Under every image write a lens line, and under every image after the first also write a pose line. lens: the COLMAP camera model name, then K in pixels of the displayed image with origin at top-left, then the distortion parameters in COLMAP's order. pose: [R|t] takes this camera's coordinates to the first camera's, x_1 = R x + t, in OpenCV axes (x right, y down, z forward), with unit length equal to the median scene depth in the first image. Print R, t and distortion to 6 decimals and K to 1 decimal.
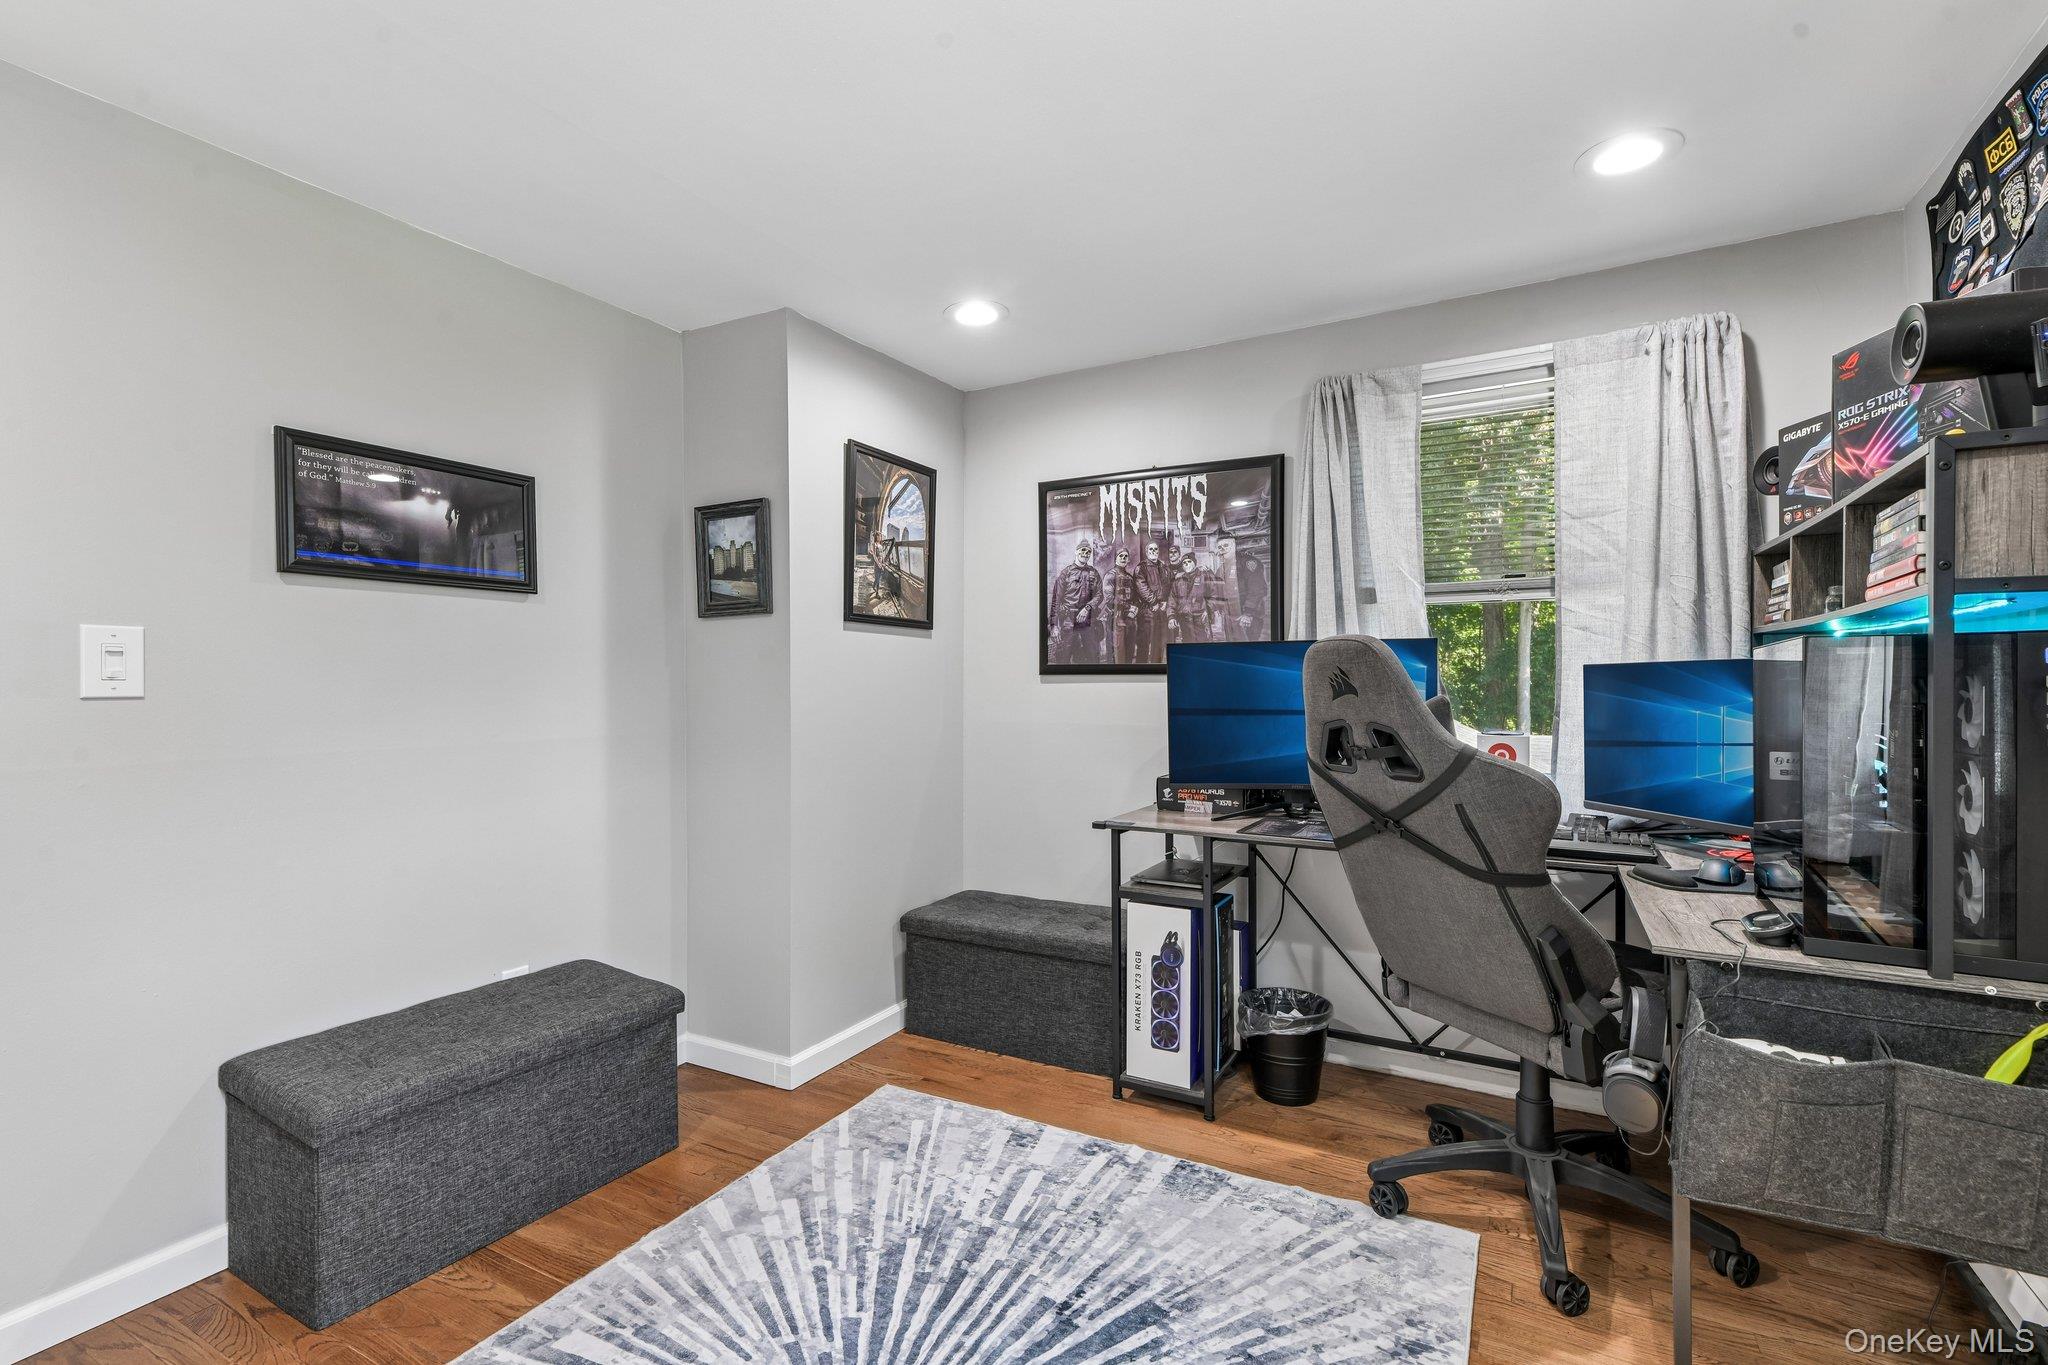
lens RADIAL K [[923.1, 0, 1028.6], [0, 923.1, 695.1], [0, 0, 1]] dist [0.007423, -0.000505]
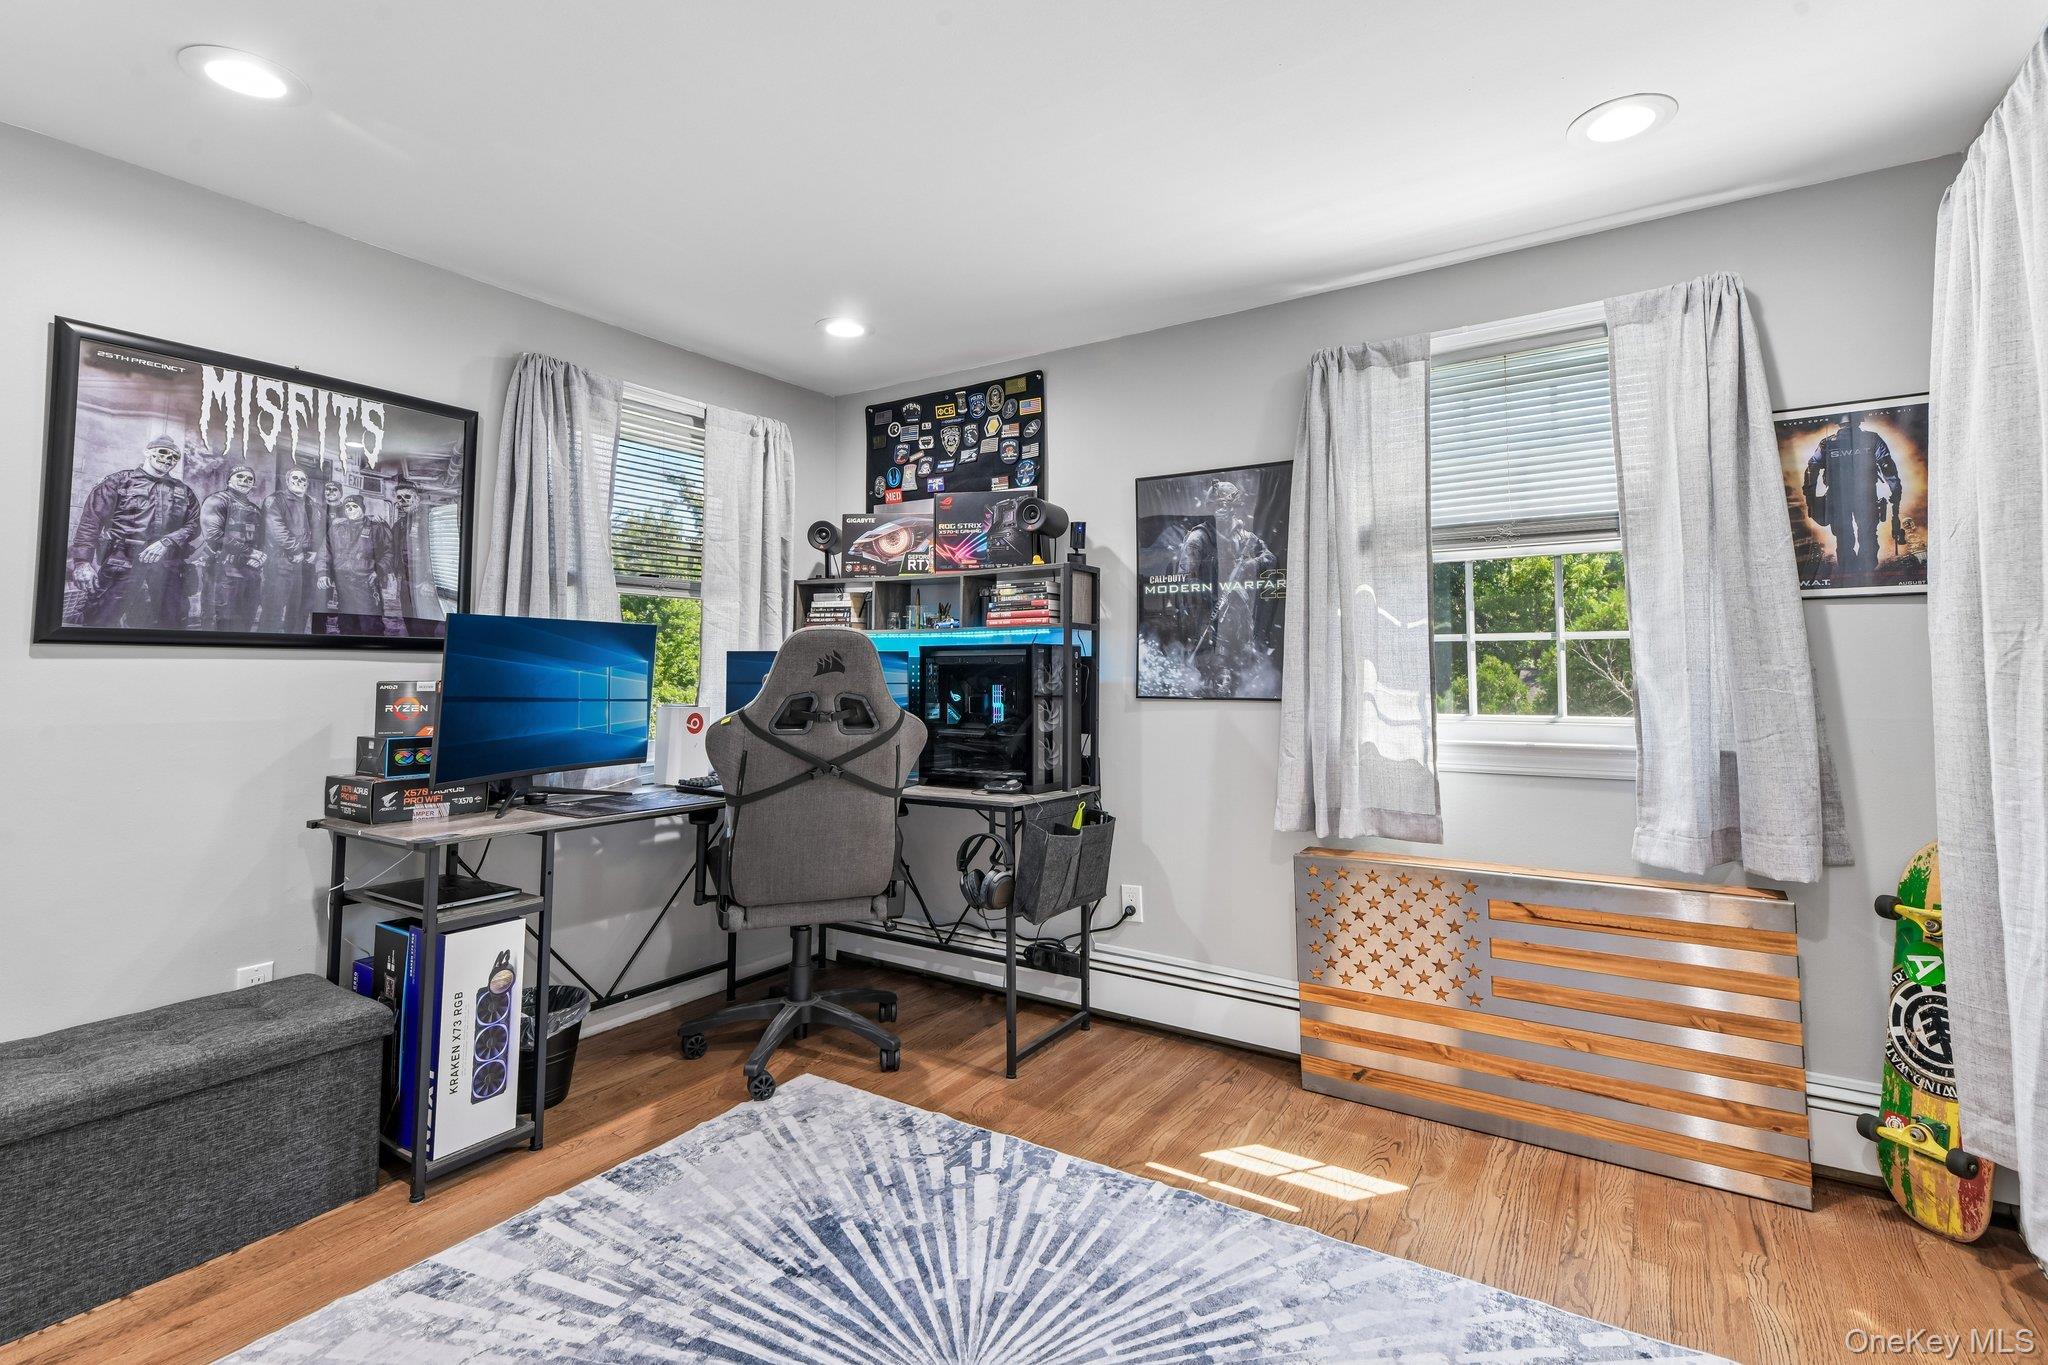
lens RADIAL K [[931.3, 0, 1020.0], [0, 931.3, 635.0], [0, 0, 1]] dist [0.000915, -0.000456]
pose [[0.085771, 0.039912, 0.995515, -0.669704], [0.007147, 0.999147, -0.040673, 0.001329], [-0.996289, 0.010604, 0.085413, 0.441593]]
